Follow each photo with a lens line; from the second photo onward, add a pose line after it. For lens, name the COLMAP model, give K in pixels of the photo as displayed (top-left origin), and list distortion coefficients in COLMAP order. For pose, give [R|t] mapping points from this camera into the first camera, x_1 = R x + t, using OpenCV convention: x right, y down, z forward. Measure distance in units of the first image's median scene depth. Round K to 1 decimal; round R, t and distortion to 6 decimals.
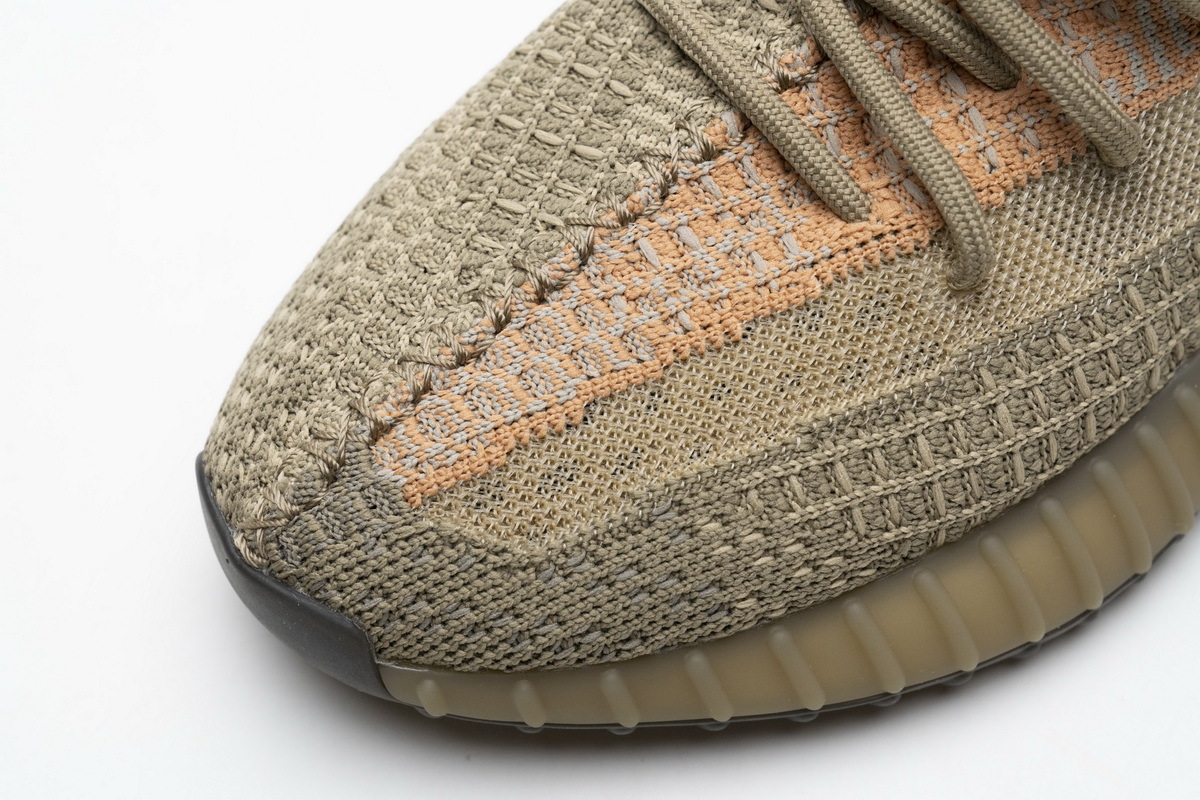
lens RADIAL K [[2316.5, 0, 598.4], [0, 2316.5, 400.7], [0, 0, 1]] dist [0.002750, 0.000000]
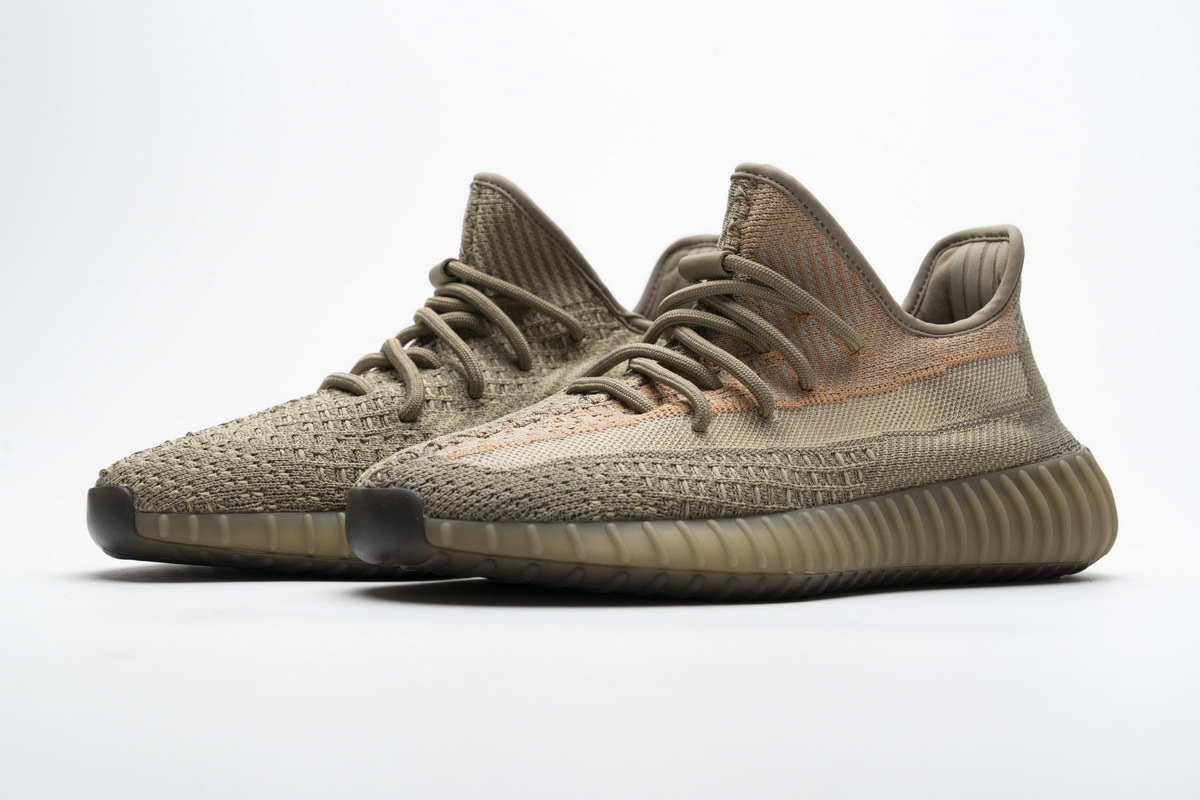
lens RADIAL K [[2227.6, 0, 655.6], [0, 2227.6, 437.7], [0, 0, 1]] dist [0.014501, 0.000000]
pose [[0.998560, 0.049826, -0.019861, 0.156189], [-0.042805, 0.517110, -0.854848, 1.823407], [-0.032323, 0.854467, 0.518499, -0.143629]]
